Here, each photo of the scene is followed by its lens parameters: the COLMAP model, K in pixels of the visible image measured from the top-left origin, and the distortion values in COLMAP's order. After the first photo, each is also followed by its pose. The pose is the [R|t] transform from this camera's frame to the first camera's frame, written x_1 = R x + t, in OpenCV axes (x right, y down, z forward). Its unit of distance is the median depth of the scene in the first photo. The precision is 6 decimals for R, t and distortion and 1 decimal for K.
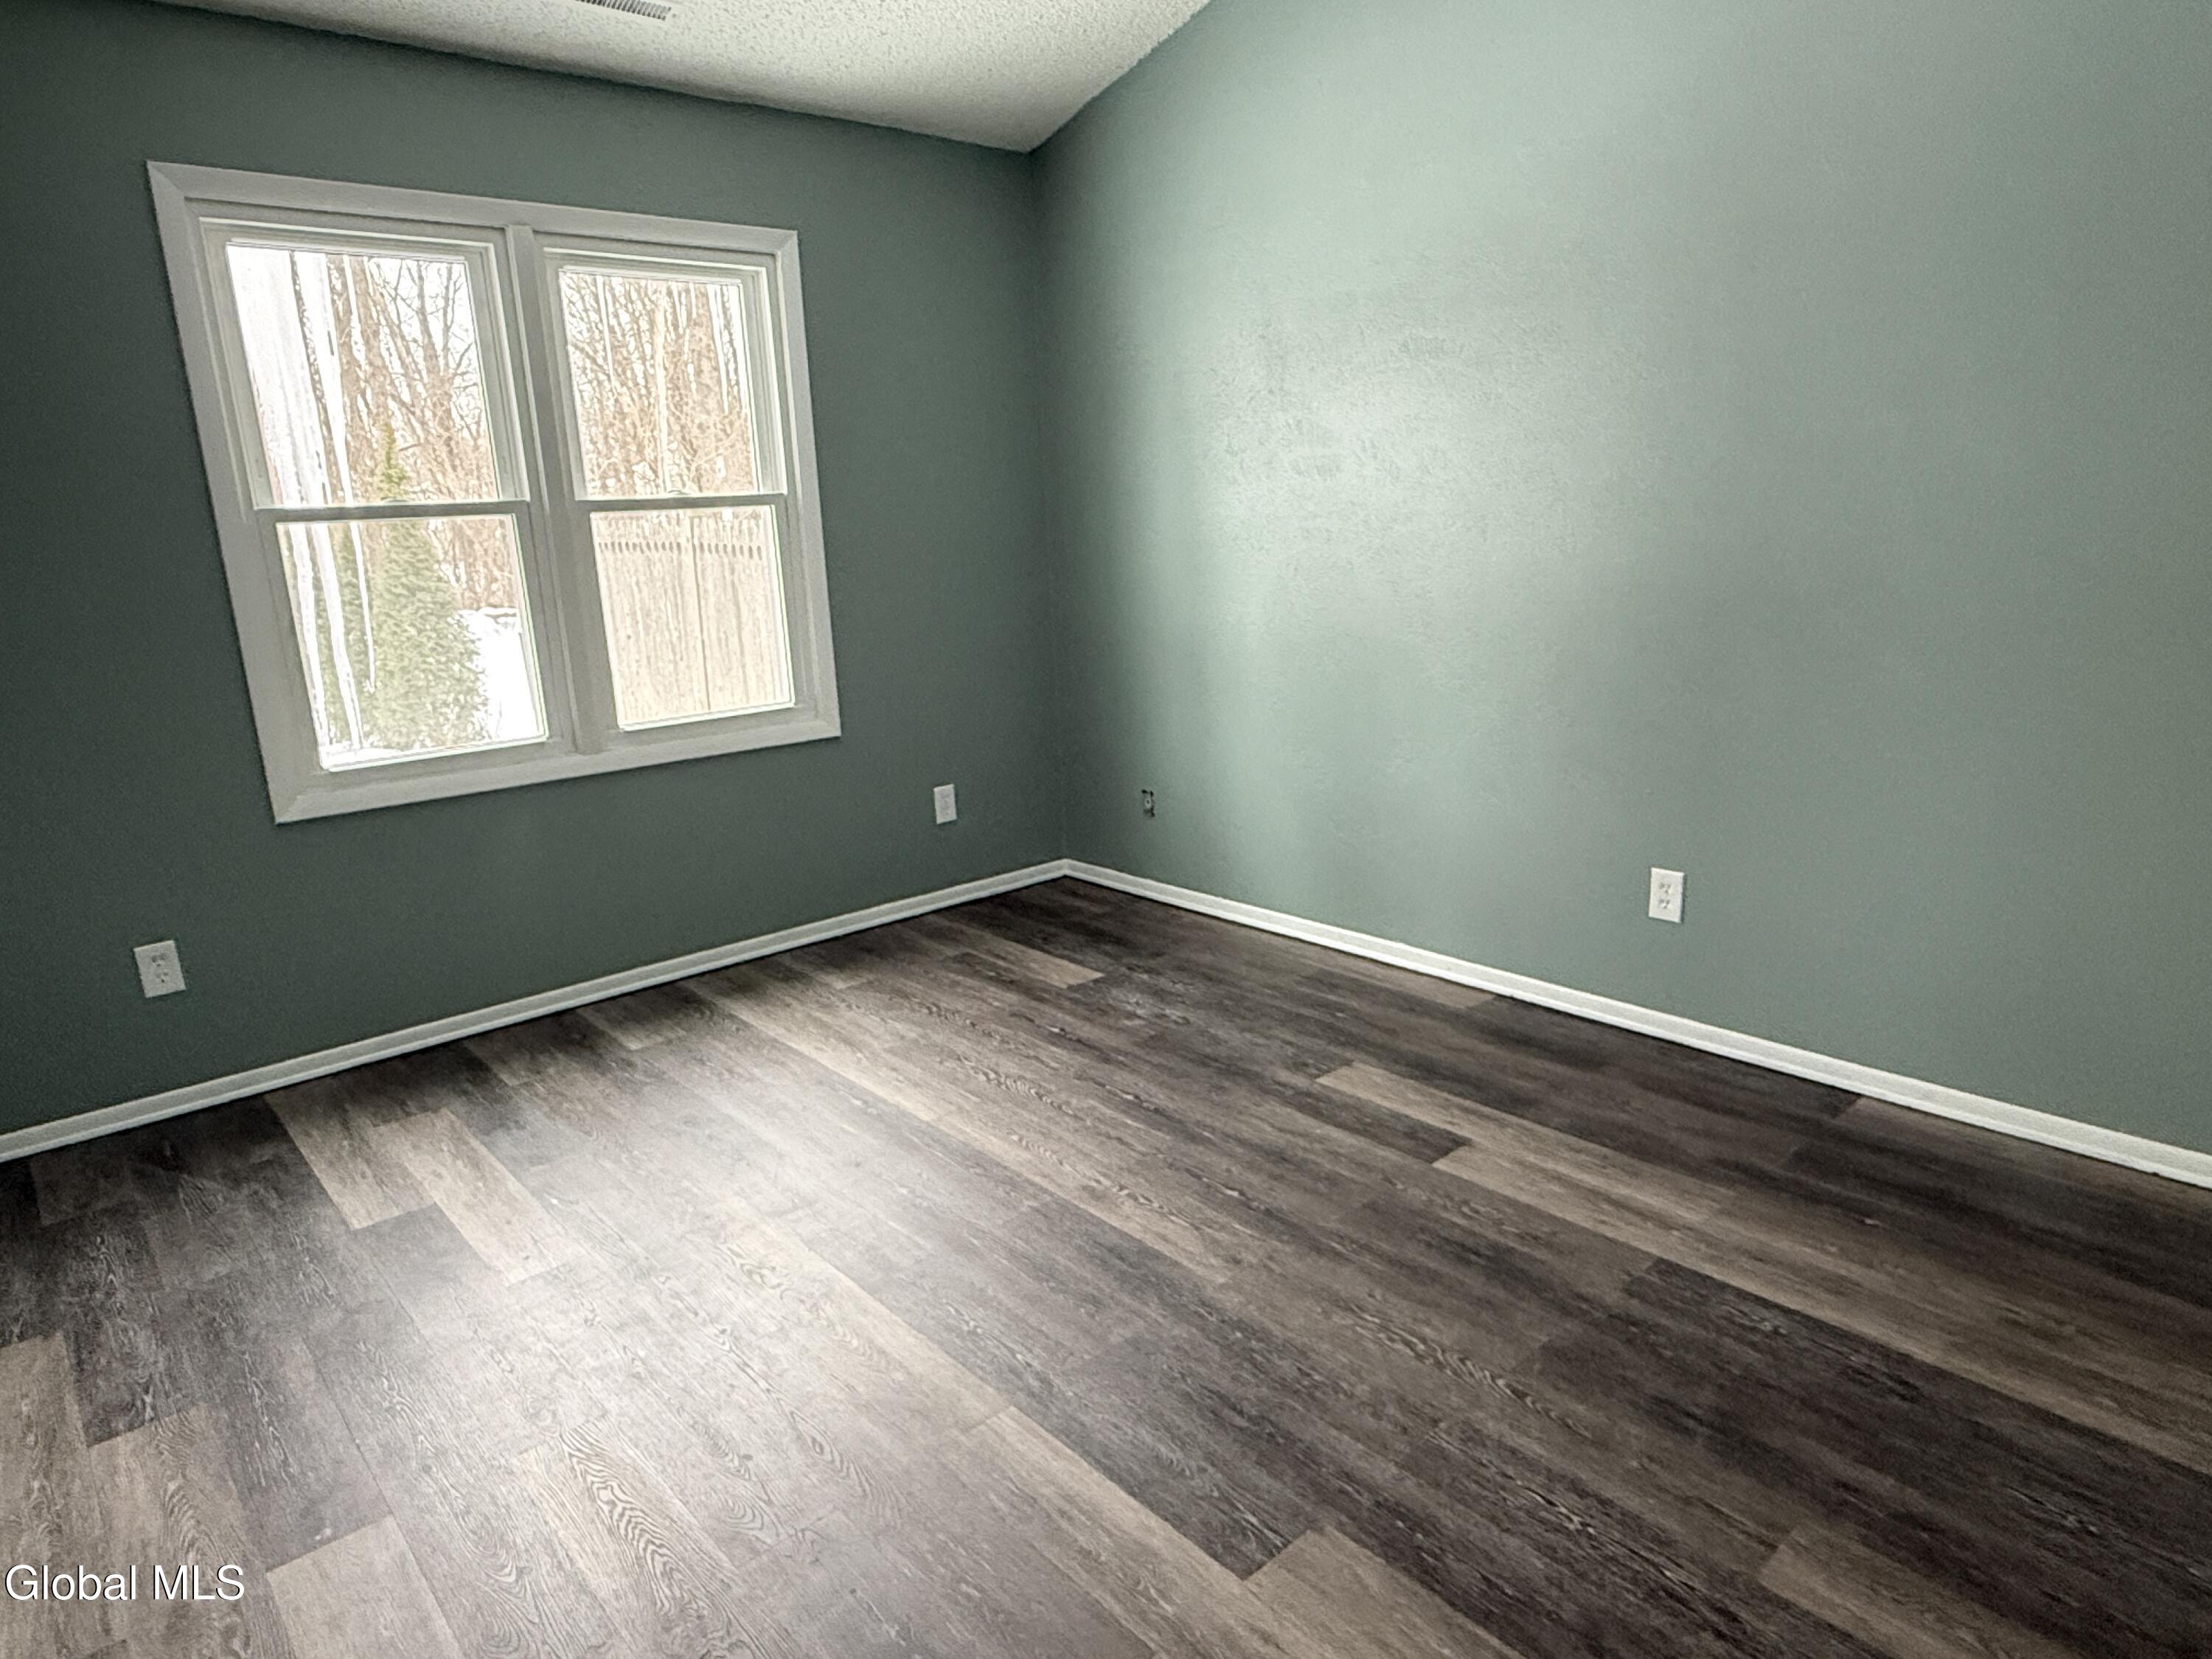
lens RADIAL K [[1331.2, 0, 1103.9], [0, 1331.2, 842.4], [0, 0, 1]] dist [-0.001558, -0.003820]
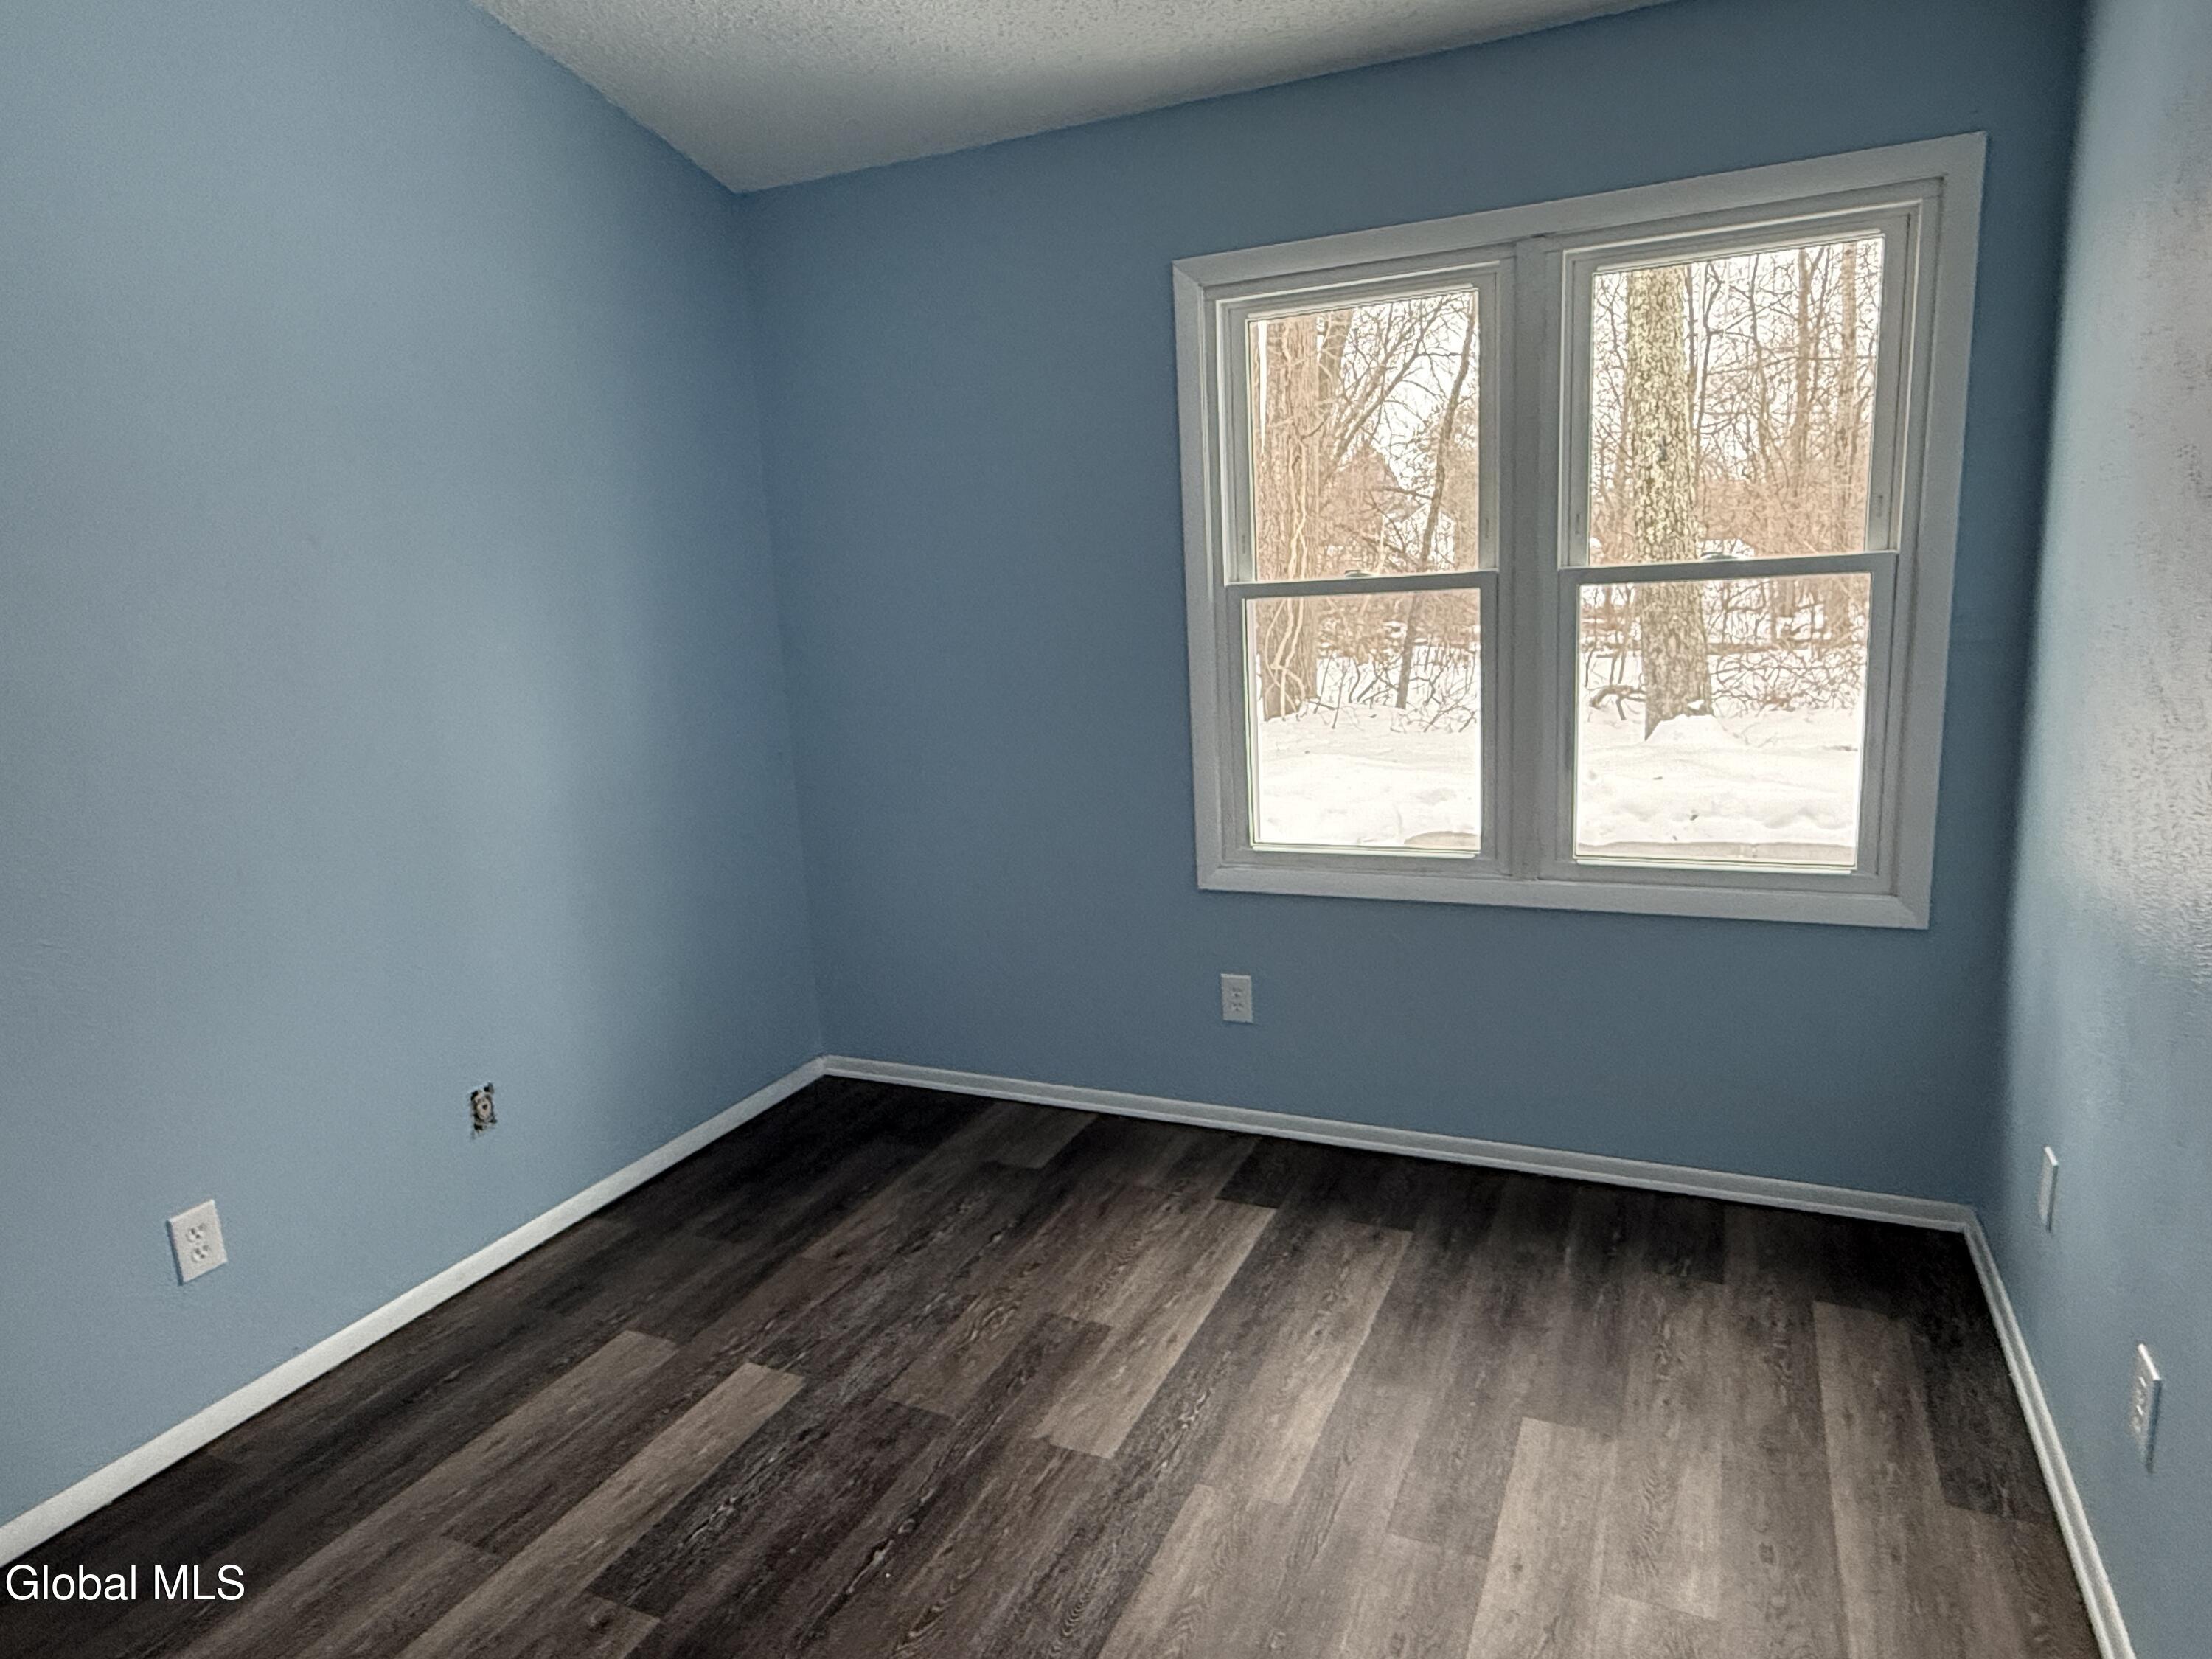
lens RADIAL K [[1331.2, 0, 1103.9], [0, 1331.2, 842.4], [0, 0, 1]] dist [-0.001558, -0.003820]
pose [[0.404147, 0.203612, -0.891744, 0.247958], [-0.183514, 0.973136, 0.139026, -0.169834], [0.896096, 0.107461, 0.430656, 0.461631]]
